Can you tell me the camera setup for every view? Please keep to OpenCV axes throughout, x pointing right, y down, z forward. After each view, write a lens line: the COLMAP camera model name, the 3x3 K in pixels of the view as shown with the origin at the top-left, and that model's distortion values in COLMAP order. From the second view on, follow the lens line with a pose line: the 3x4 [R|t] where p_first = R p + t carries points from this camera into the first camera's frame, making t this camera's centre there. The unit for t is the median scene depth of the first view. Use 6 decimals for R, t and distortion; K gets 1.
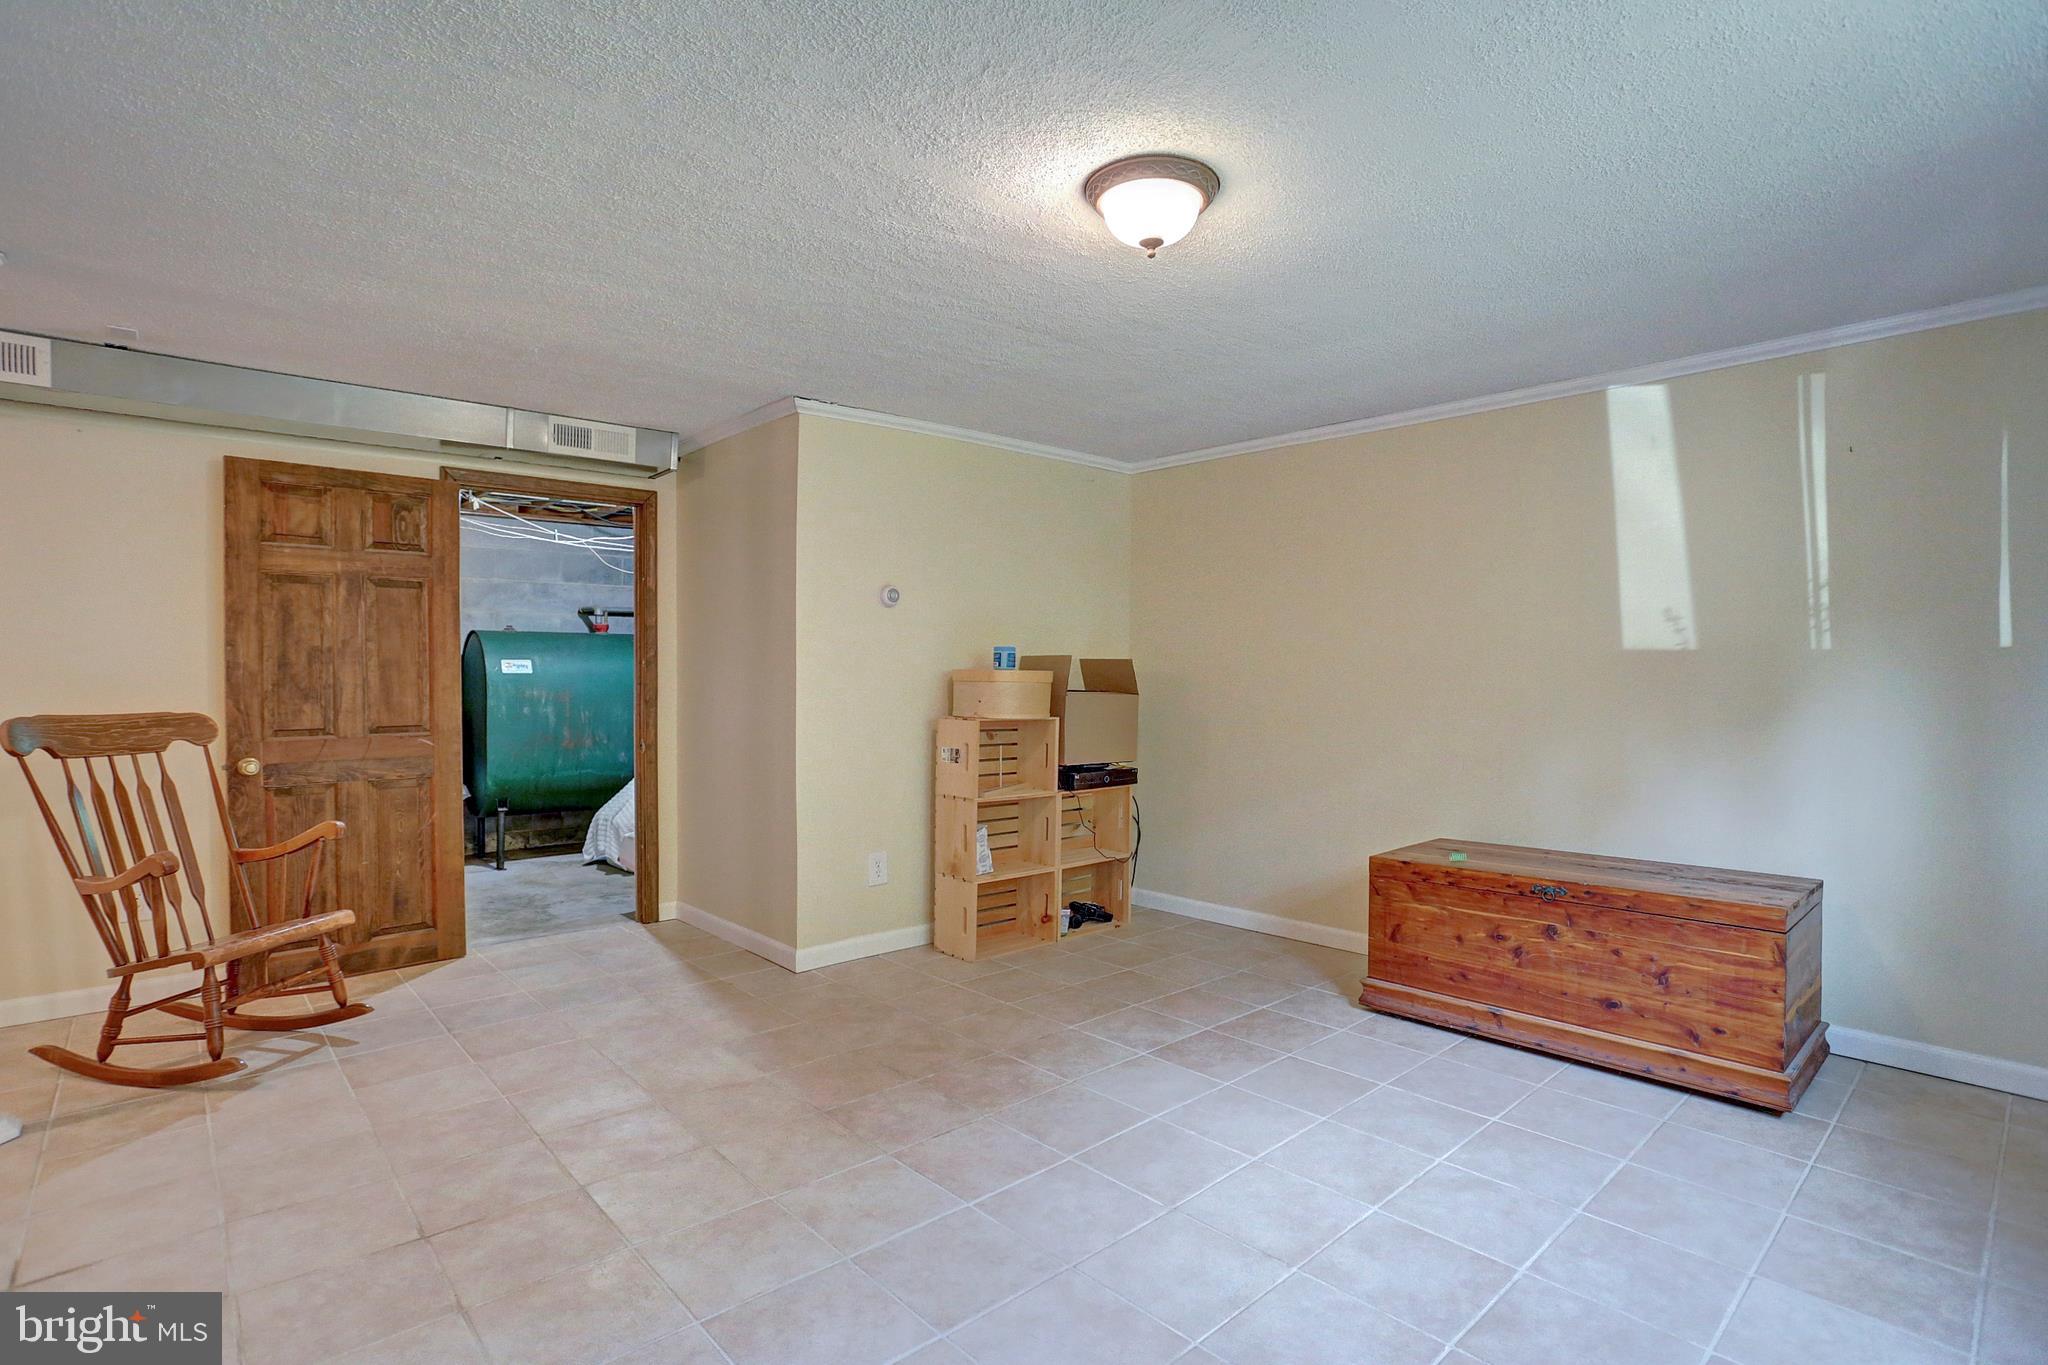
lens RADIAL K [[996.7, 0, 1028.5], [0, 996.7, 684.4], [0, 0, 1]] dist [-0.073351, 0.031866]
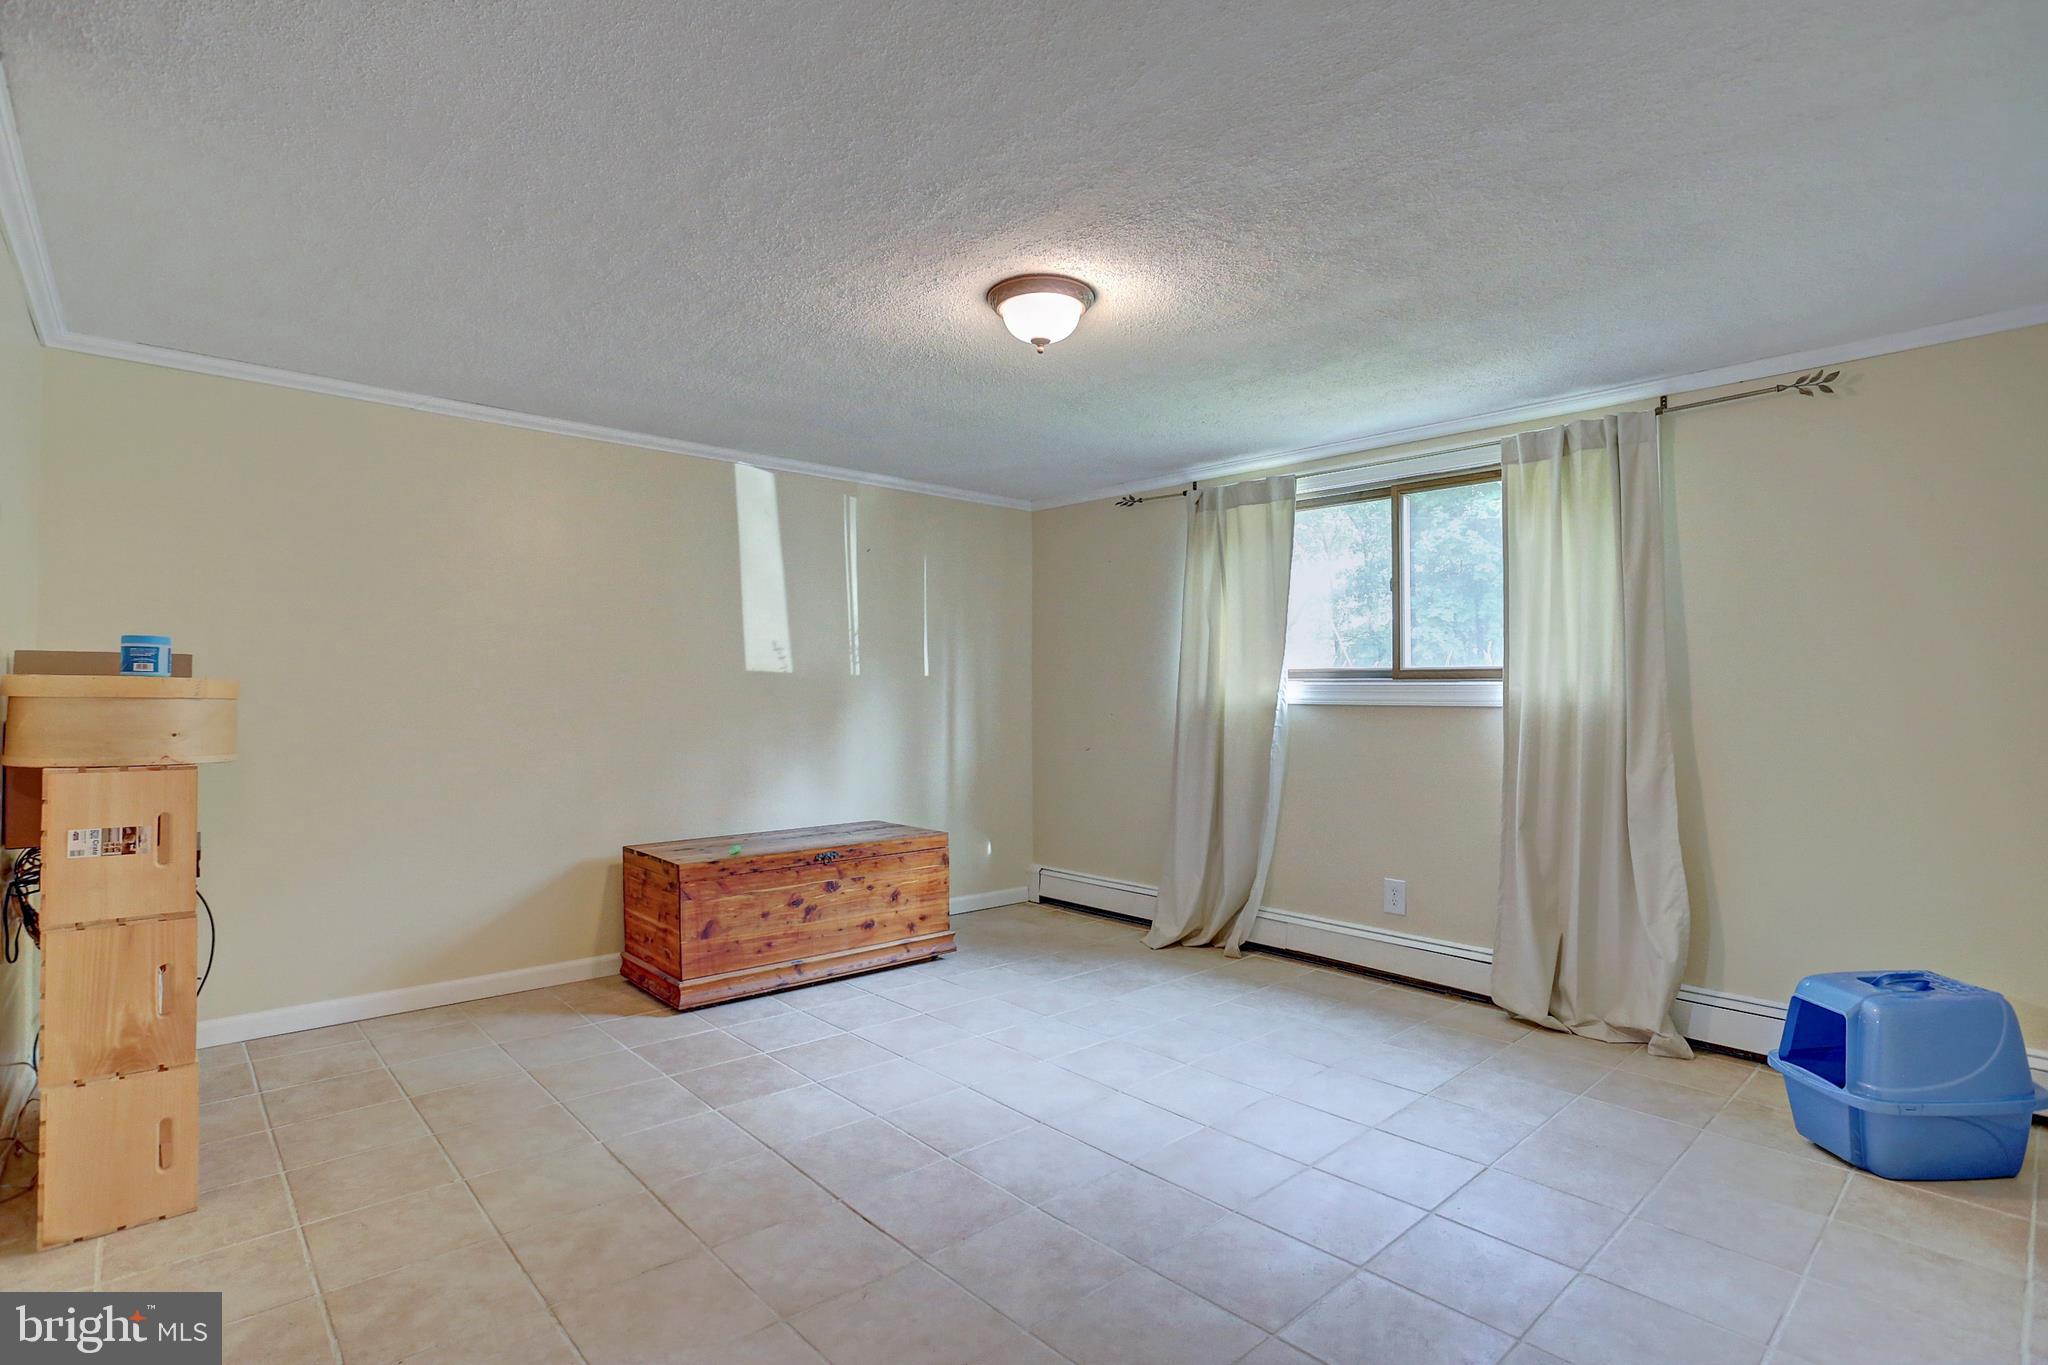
lens RADIAL K [[996.7, 0, 1028.5], [0, 996.7, 684.4], [0, 0, 1]] dist [-0.073351, 0.031866]
pose [[-0.000649, 0.007473, 0.999972, -0.783406], [0.001740, 0.999971, -0.007472, -0.008079], [-0.999998, 0.001735, -0.000662, 0.715622]]
